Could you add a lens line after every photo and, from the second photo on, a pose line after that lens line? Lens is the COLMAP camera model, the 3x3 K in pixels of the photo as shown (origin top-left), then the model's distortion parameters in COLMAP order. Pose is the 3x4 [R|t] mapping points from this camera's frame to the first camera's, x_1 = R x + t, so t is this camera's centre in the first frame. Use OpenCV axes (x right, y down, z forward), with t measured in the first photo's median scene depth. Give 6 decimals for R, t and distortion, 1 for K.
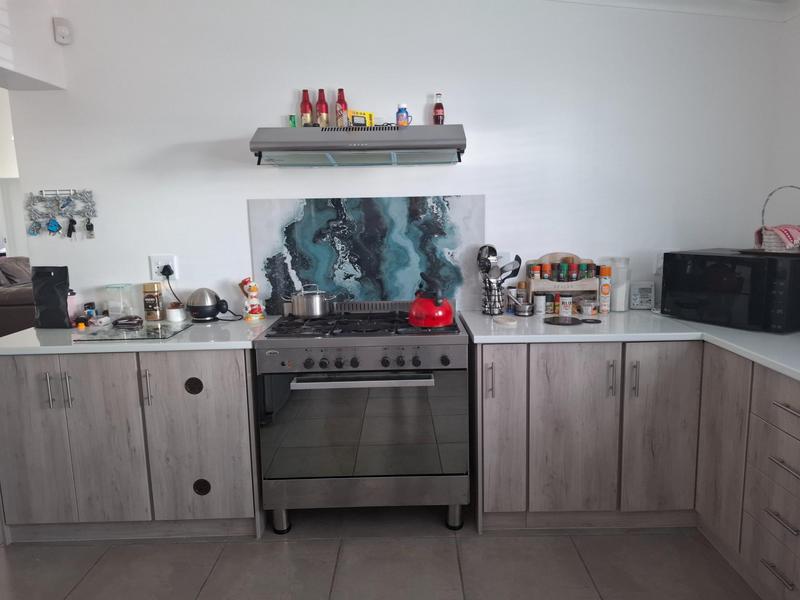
lens RADIAL K [[576.4, 0, 405.0], [0, 576.4, 302.1], [0, 0, 1]] dist [0.126087, -0.137397]
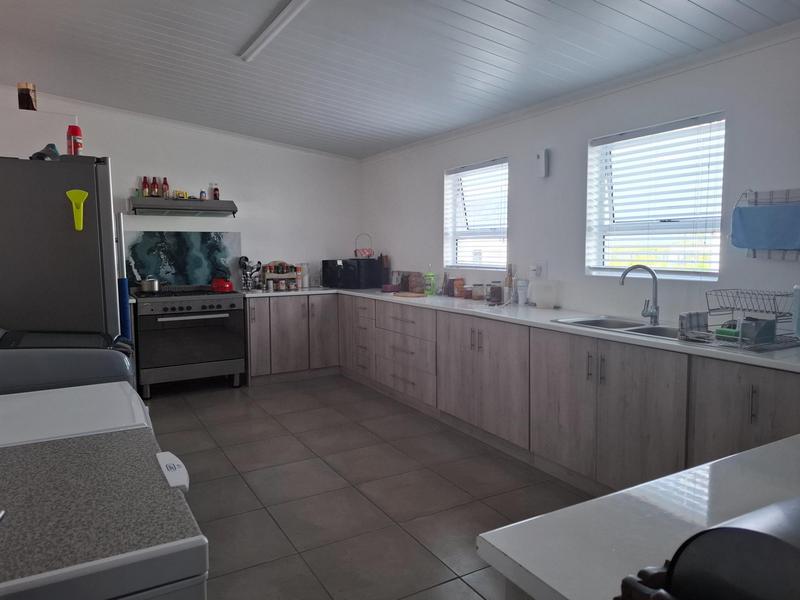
lens RADIAL K [[576.4, 0, 405.0], [0, 576.4, 302.1], [0, 0, 1]] dist [0.126087, -0.137397]
pose [[0.867025, -0.032697, 0.497190, -0.398027], [0.065588, 0.996651, -0.048833, 0.204436], [-0.493929, 0.074949, 0.866266, -1.077295]]
